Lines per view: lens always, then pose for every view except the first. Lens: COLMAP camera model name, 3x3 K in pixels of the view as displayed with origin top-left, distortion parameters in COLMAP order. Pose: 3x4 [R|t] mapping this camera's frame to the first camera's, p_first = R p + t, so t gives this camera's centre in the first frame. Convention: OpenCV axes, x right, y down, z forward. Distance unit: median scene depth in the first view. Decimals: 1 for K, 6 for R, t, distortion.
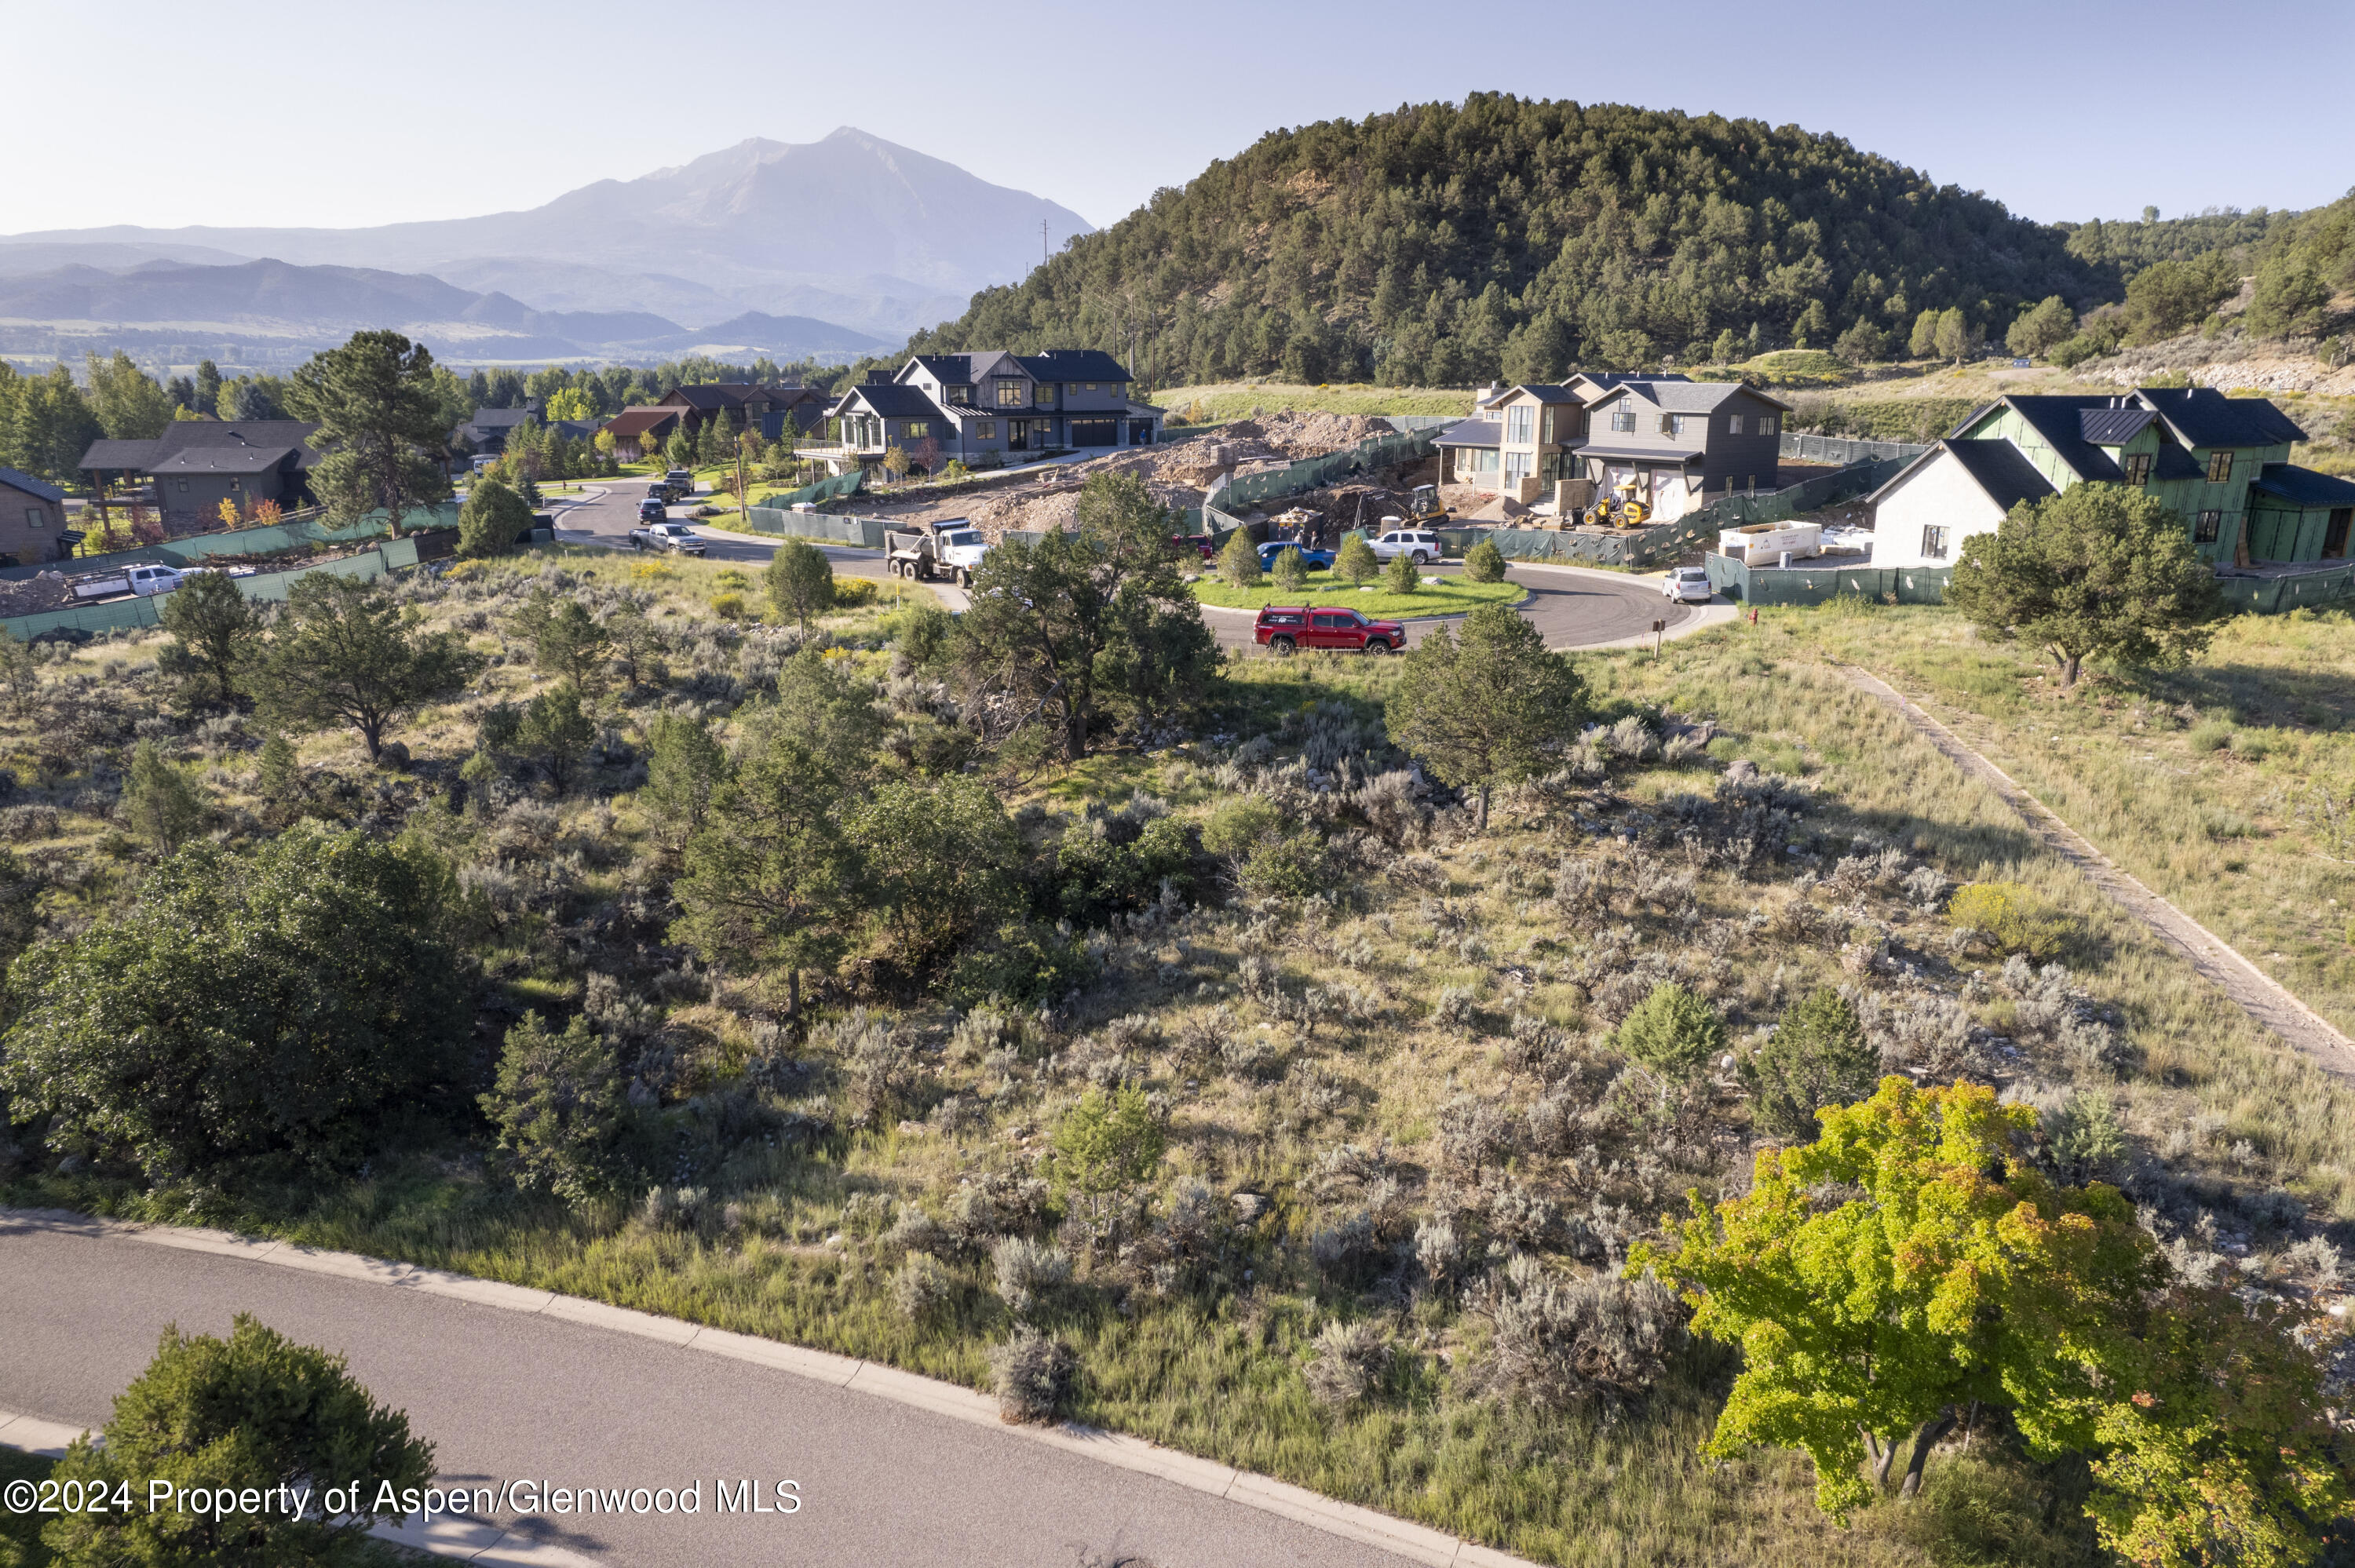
lens RADIAL K [[1519.3, 0, 1177.5], [0, 1519.3, 784.0], [0, 0, 1]] dist [-0.069490, 0.064263]
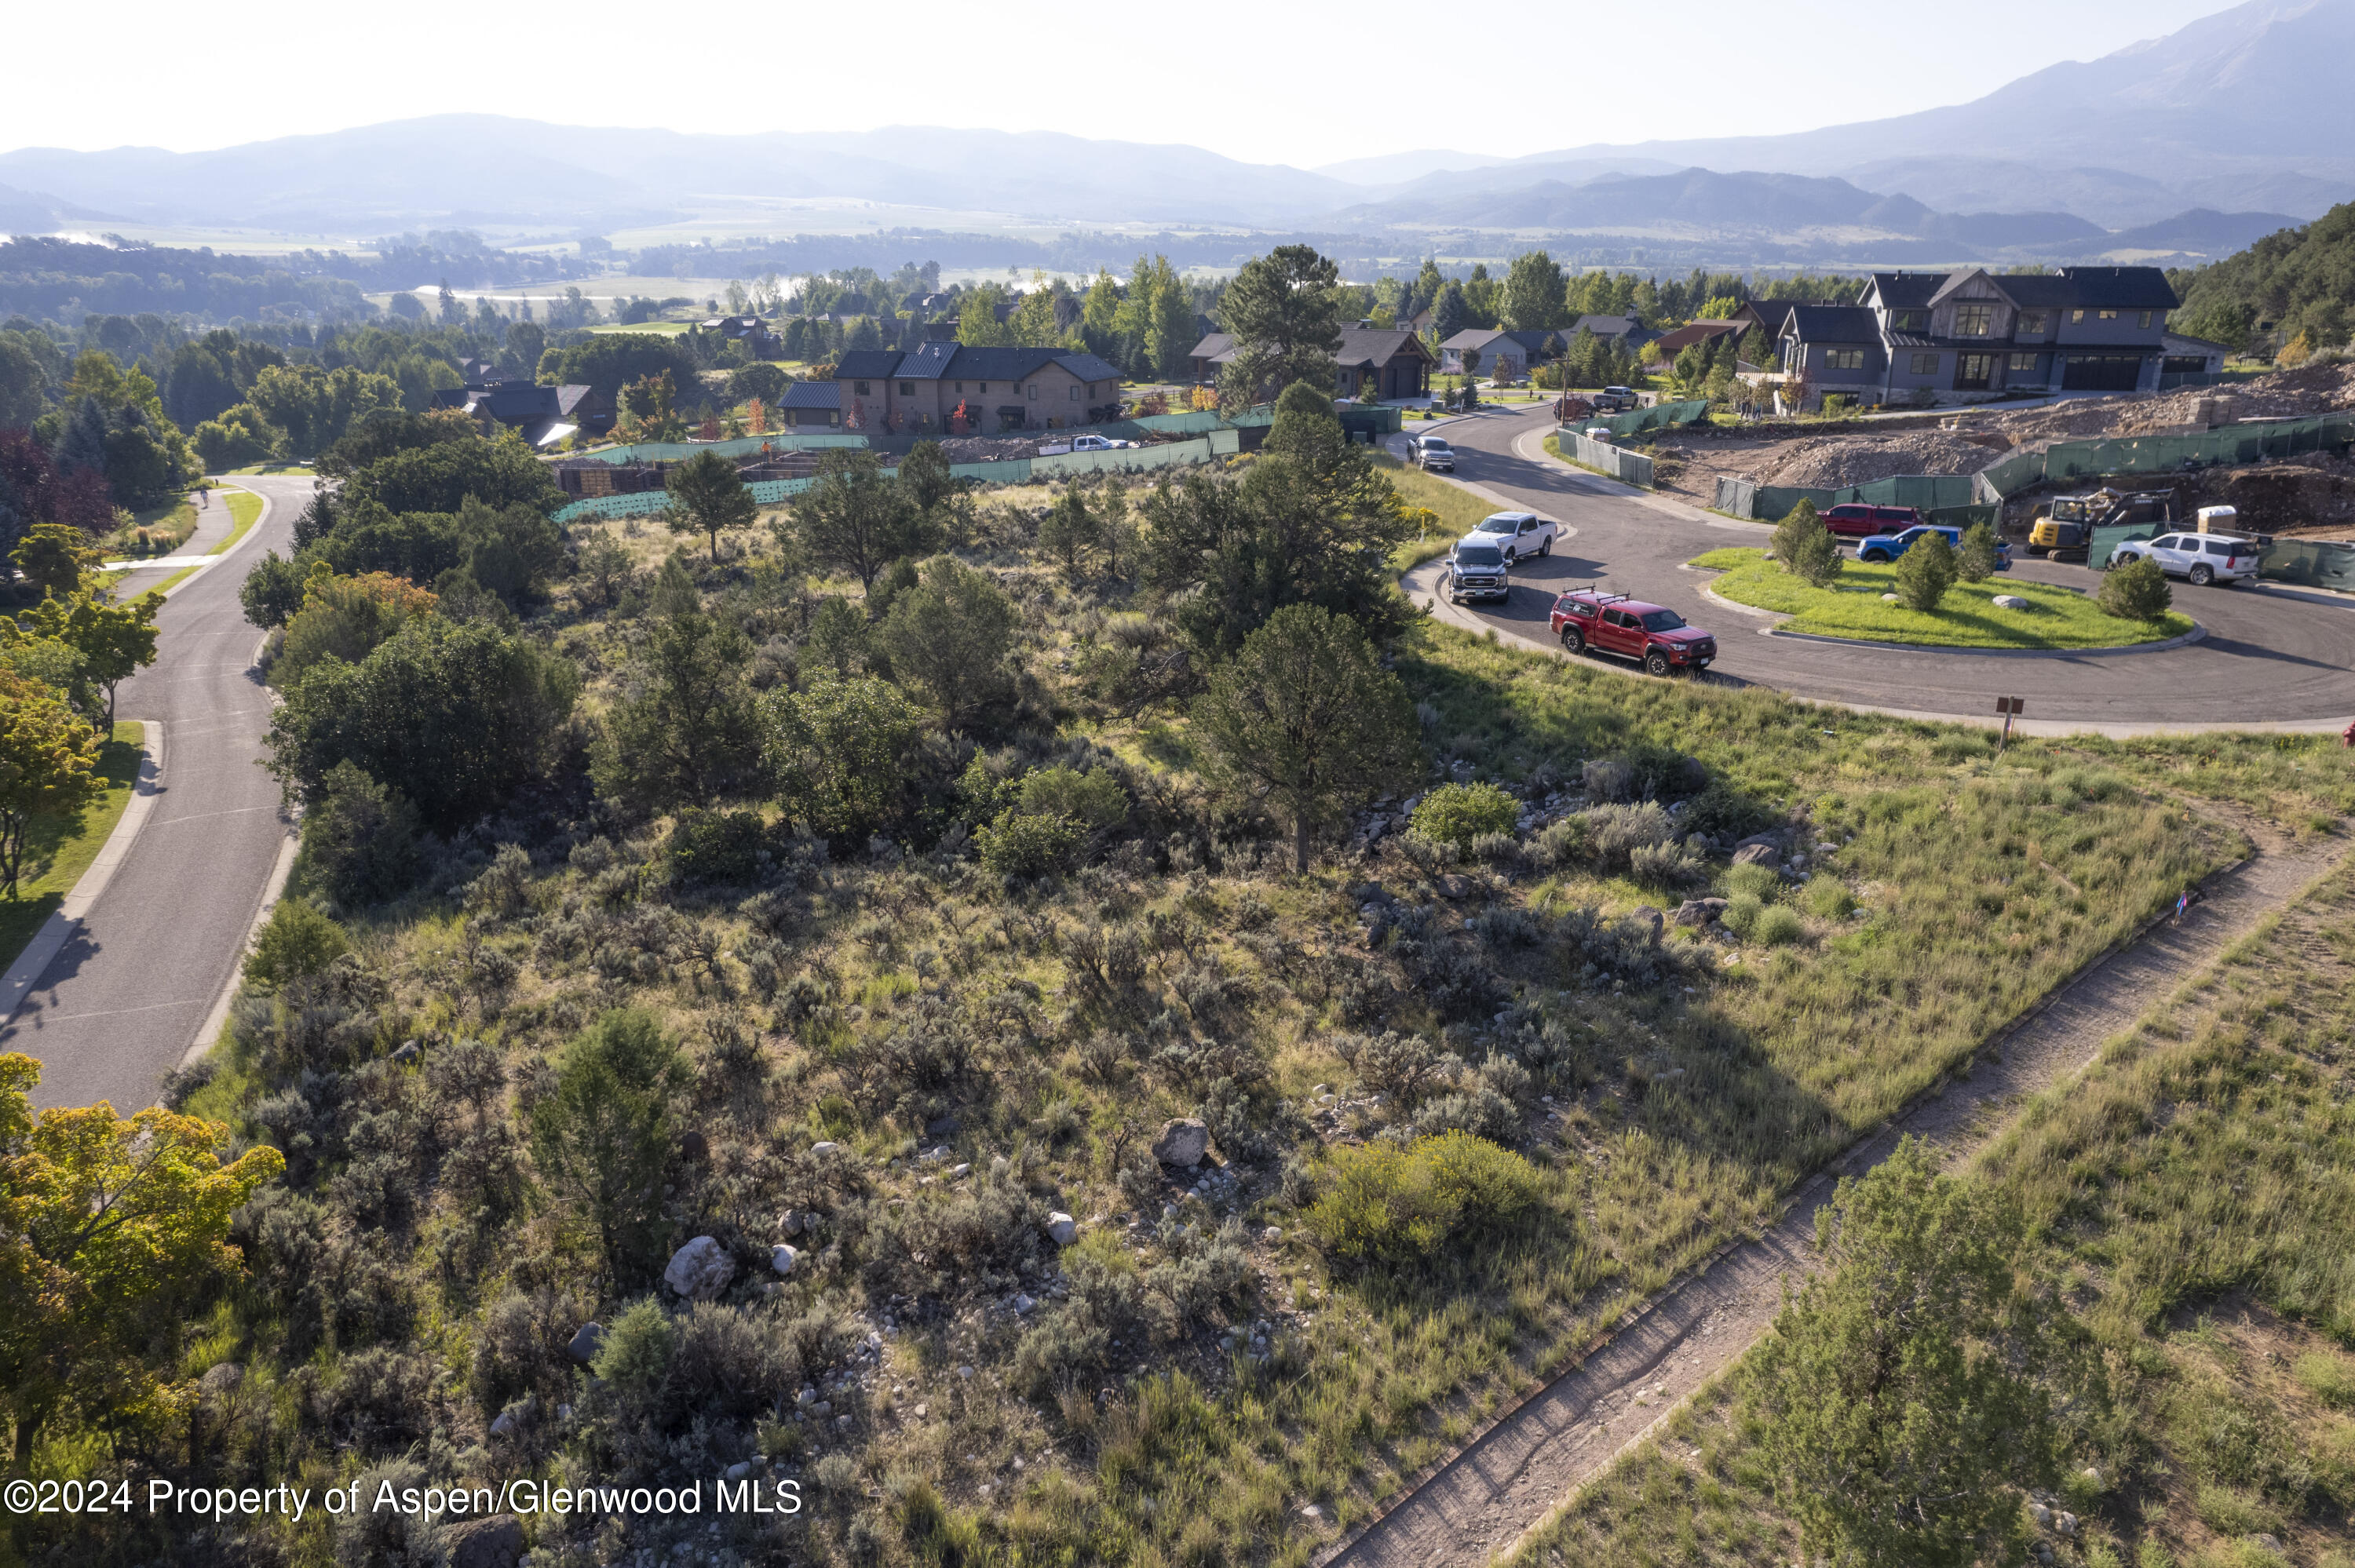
lens RADIAL K [[1519.3, 0, 1177.5], [0, 1519.3, 784.0], [0, 0, 1]] dist [-0.091282, 0.084907]
pose [[0.663280, 0.240083, -0.708815, 0.245803], [-0.196750, 0.969768, 0.144360, -0.041878], [0.722045, 0.043708, 0.690464, 0.126100]]
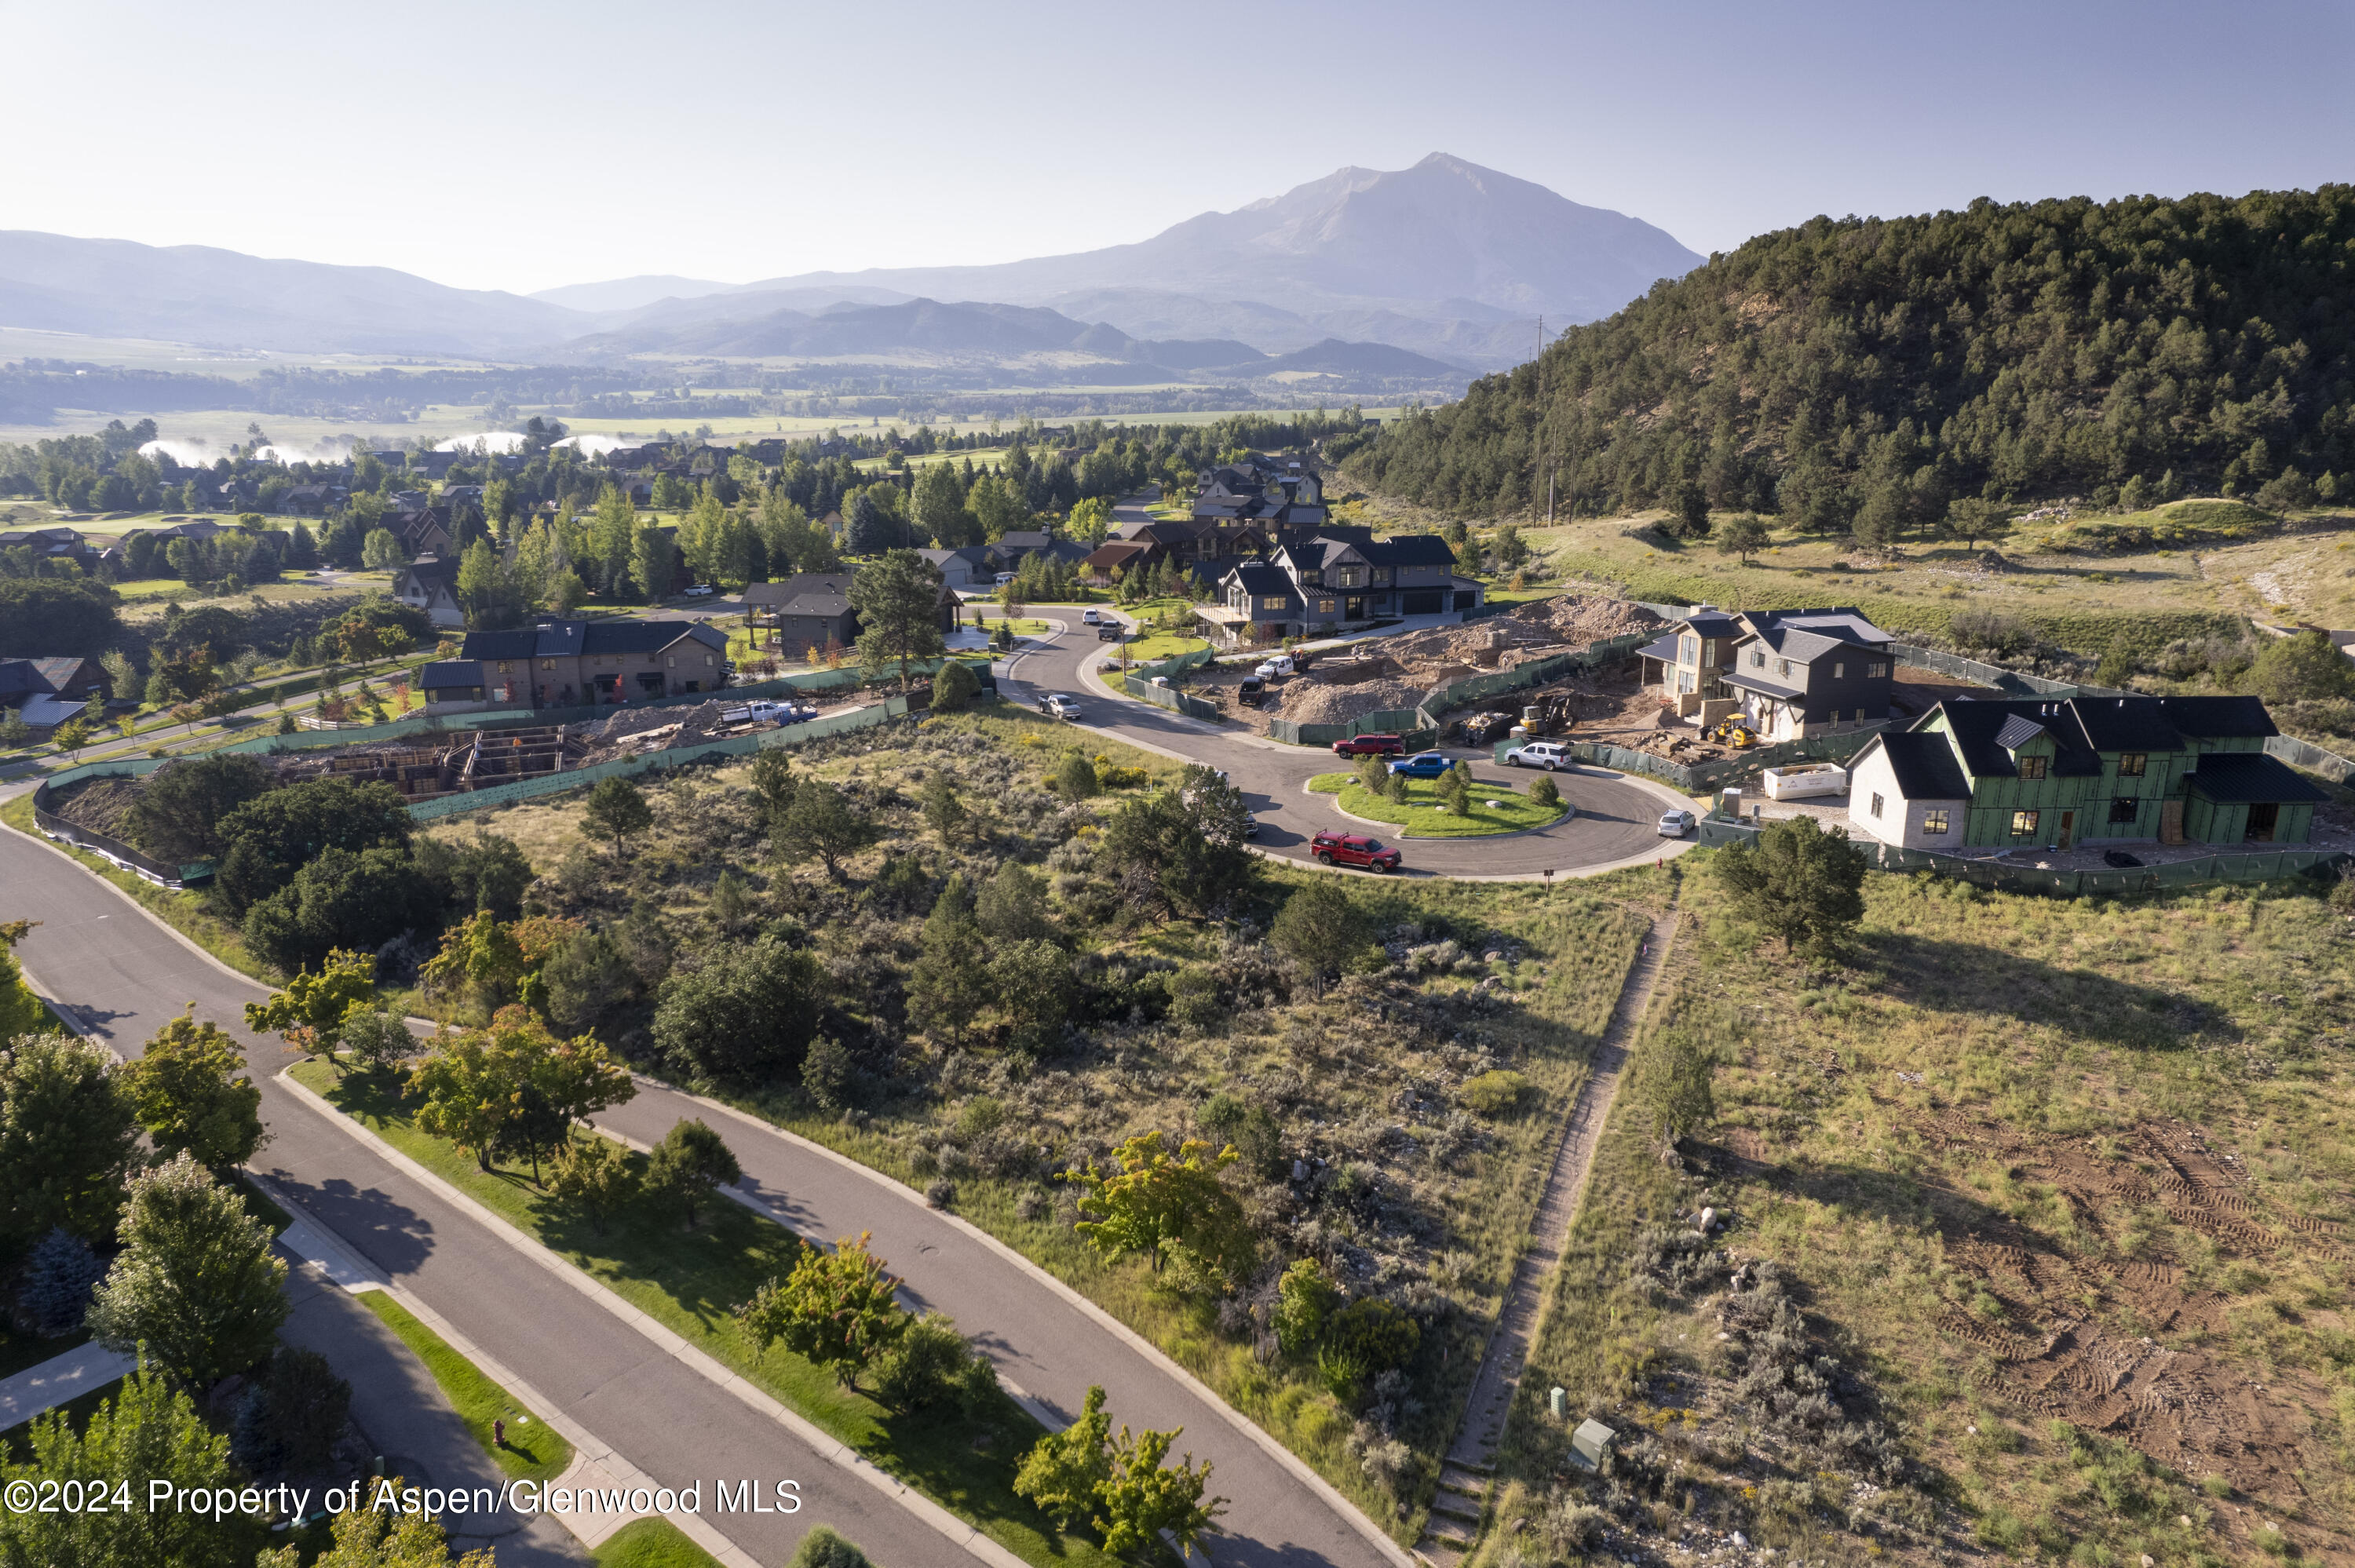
lens RADIAL K [[1519.3, 0, 1177.5], [0, 1519.3, 784.0], [0, 0, 1]] dist [-0.069490, 0.064263]
pose [[0.933698, 0.085434, -0.347721, 0.222592], [-0.088813, 0.996029, 0.006240, -0.076949], [0.346873, 0.025056, 0.937577, -0.273285]]
